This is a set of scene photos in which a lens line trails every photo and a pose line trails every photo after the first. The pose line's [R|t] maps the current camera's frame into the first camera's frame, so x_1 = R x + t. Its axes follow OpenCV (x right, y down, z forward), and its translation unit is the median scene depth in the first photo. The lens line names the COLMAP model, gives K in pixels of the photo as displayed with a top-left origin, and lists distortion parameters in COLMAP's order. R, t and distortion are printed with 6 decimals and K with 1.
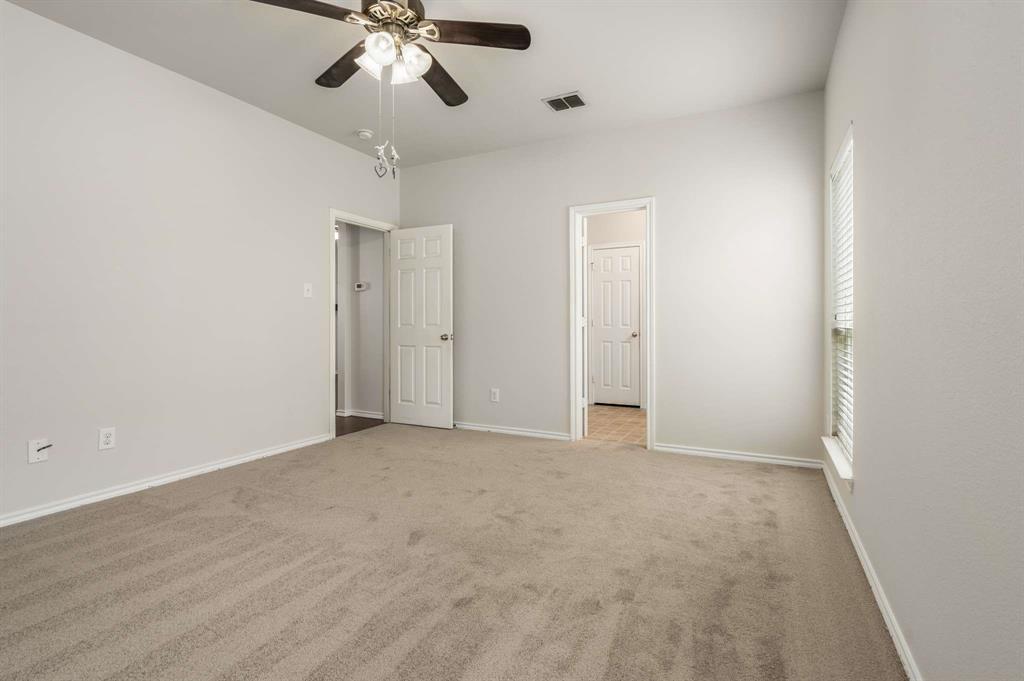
lens RADIAL K [[475.3, 0, 514.3], [0, 475.3, 318.0], [0, 0, 1]] dist [-0.002132, -0.000085]
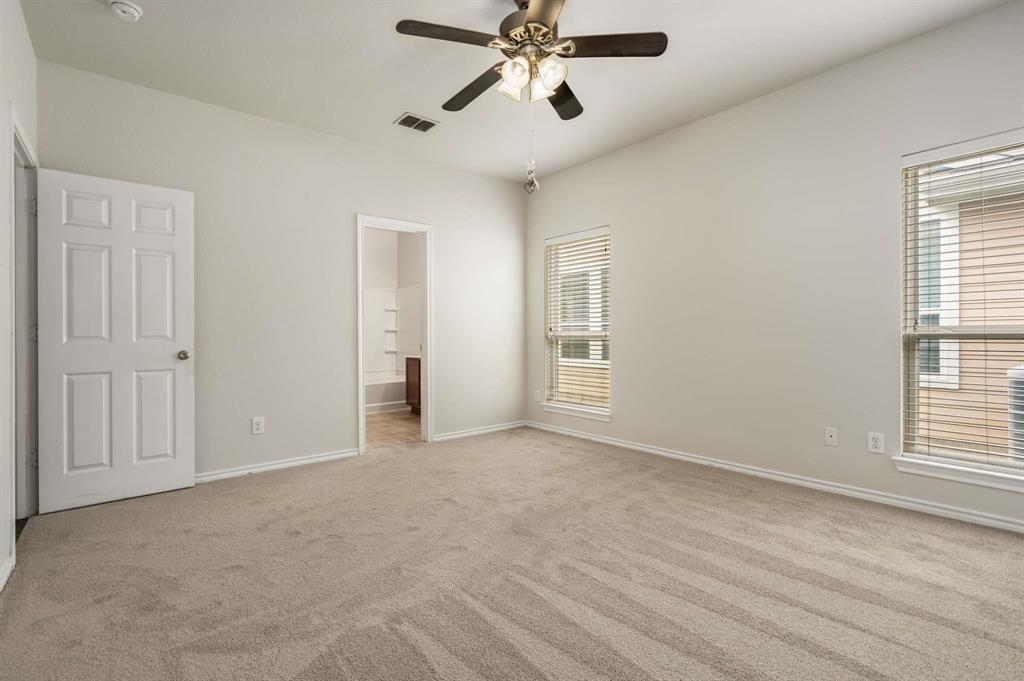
lens RADIAL K [[476.6, 0, 508.2], [0, 476.6, 330.4], [0, 0, 1]] dist [-0.001490, 0.000044]
pose [[0.402484, 0.004210, 0.915417, -0.703287], [-0.003715, 0.999989, -0.002966, 0.006435], [-0.915419, -0.002207, 0.402495, 0.355036]]
